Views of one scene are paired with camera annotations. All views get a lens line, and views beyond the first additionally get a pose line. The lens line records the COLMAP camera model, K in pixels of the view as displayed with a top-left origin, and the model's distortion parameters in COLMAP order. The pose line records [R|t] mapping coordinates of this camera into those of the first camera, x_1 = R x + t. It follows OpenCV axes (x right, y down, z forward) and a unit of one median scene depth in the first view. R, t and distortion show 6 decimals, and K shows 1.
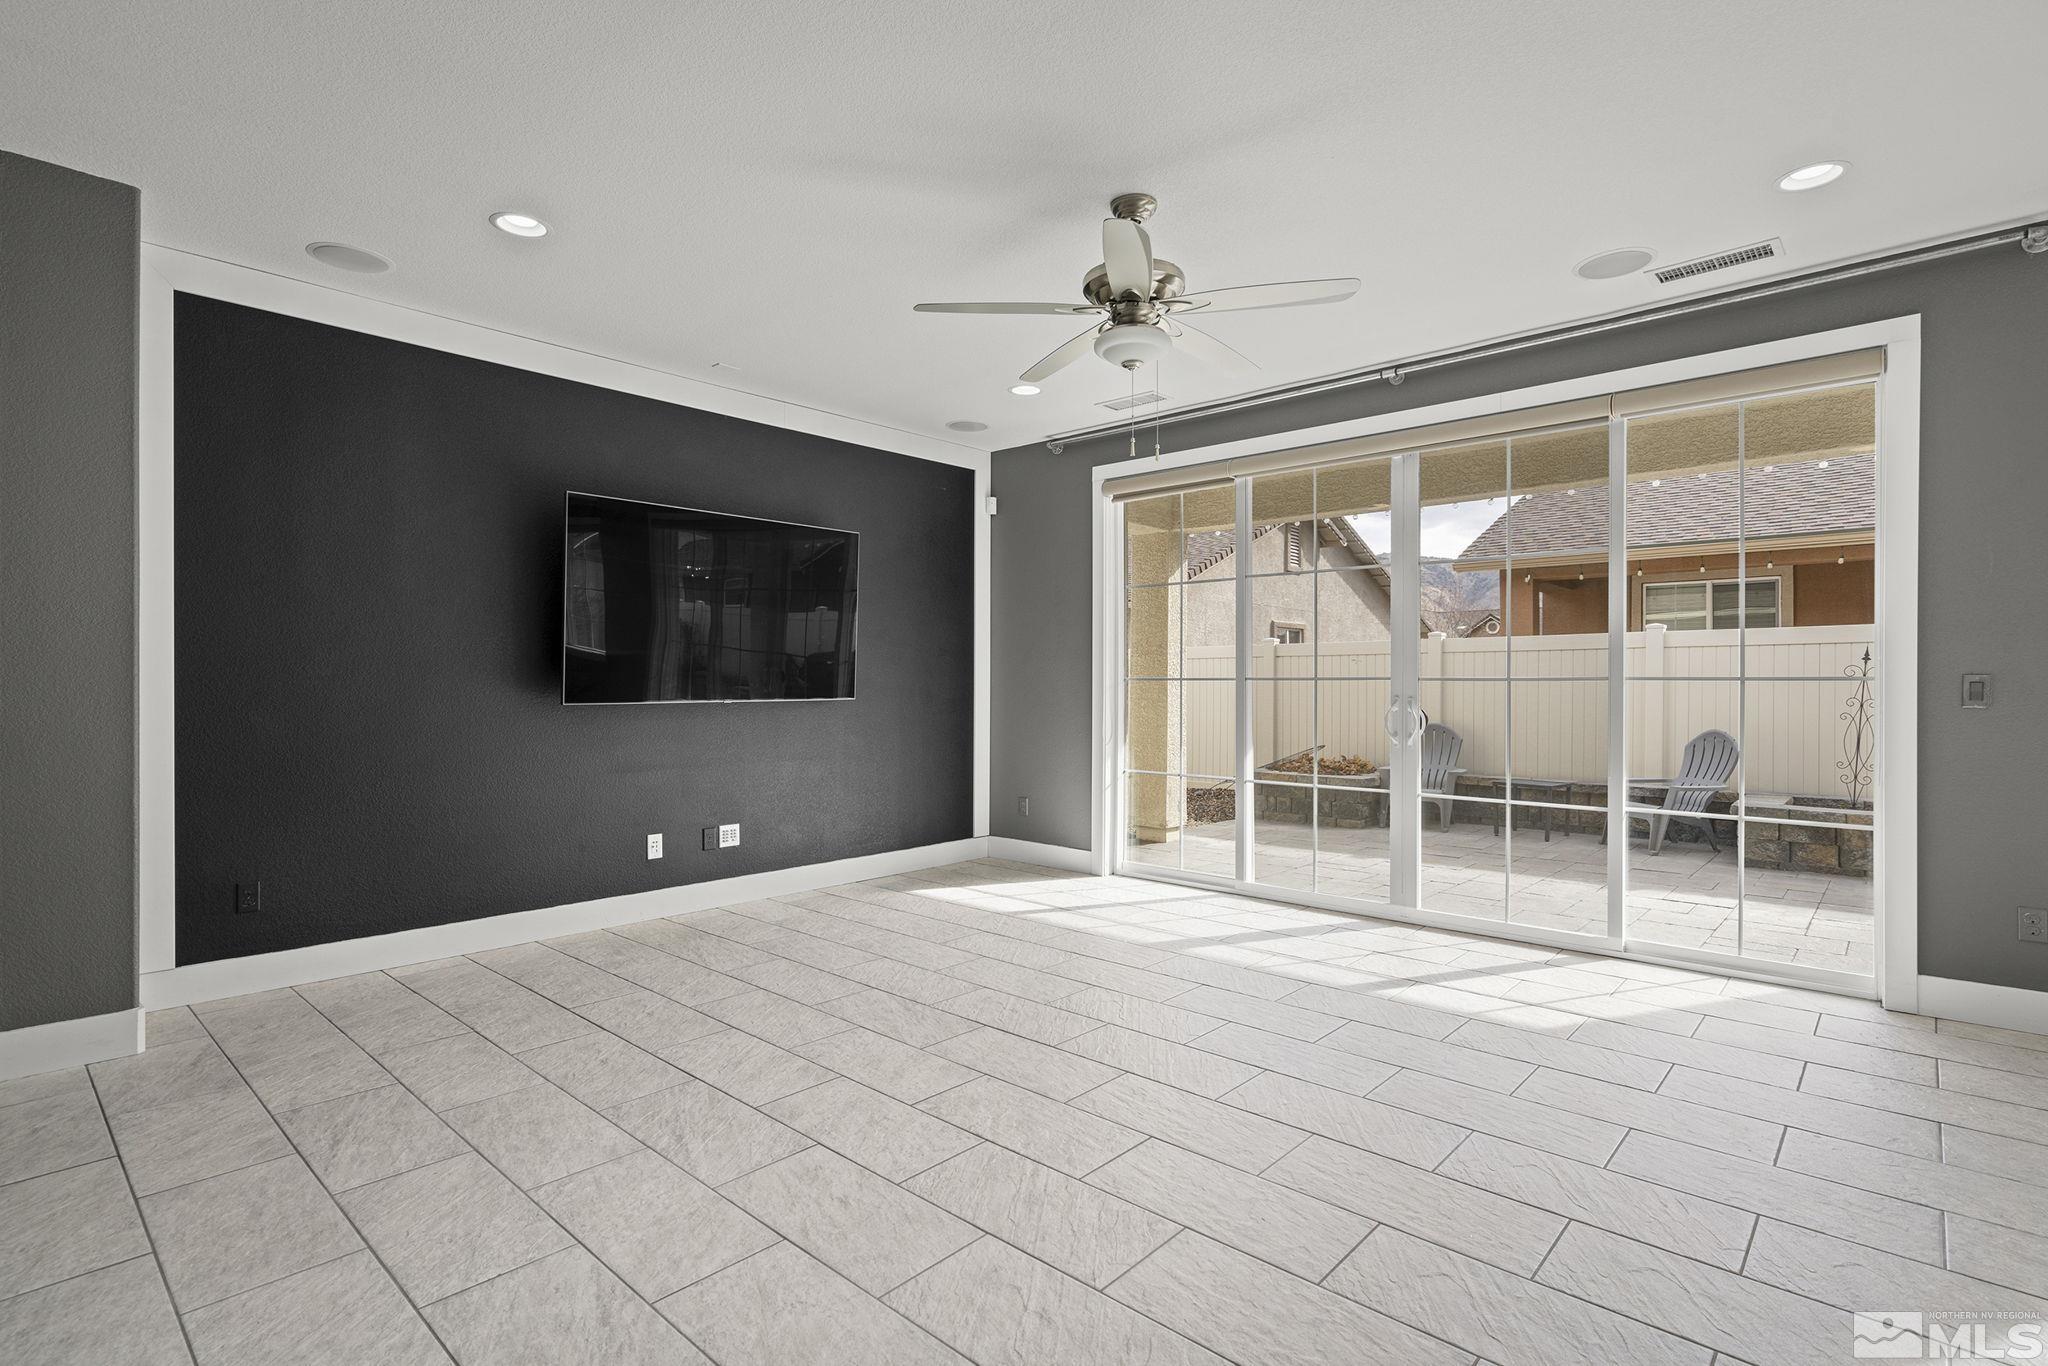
lens RADIAL K [[988.3, 0, 1017.2], [0, 988.3, 683.5], [0, 0, 1]] dist [0.000511, 0.001297]
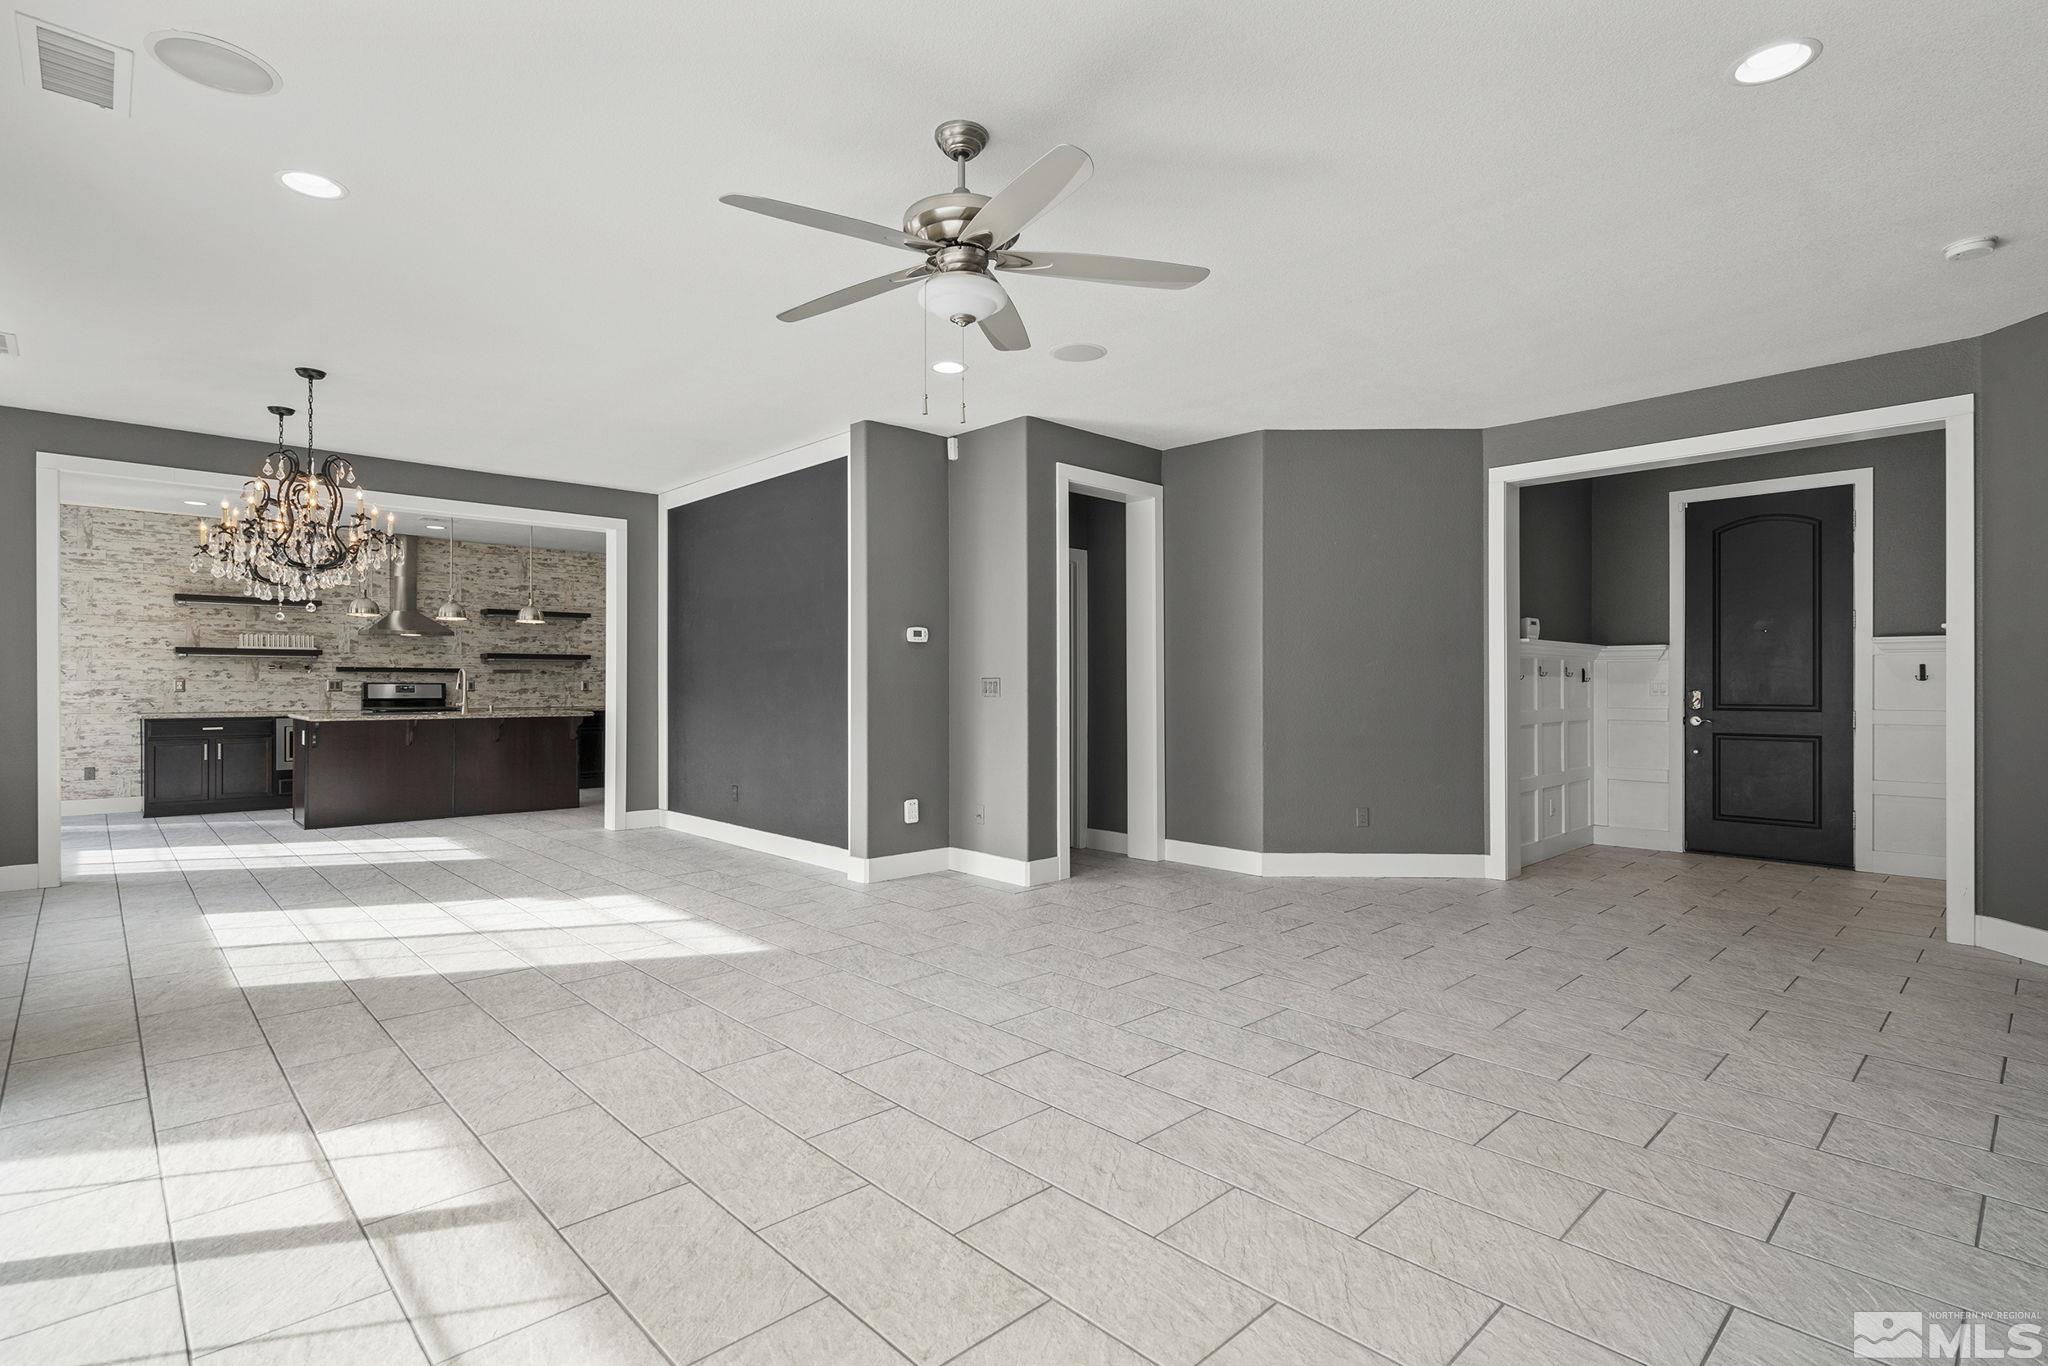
lens RADIAL K [[988.3, 0, 1017.2], [0, 988.3, 683.5], [0, 0, 1]] dist [0.000511, 0.001297]
pose [[-0.997395, -0.003002, 0.072071, 0.004075], [-0.003022, 0.999995, -0.000167, -0.000402], [-0.072070, -0.000385, -0.997399, 1.514196]]
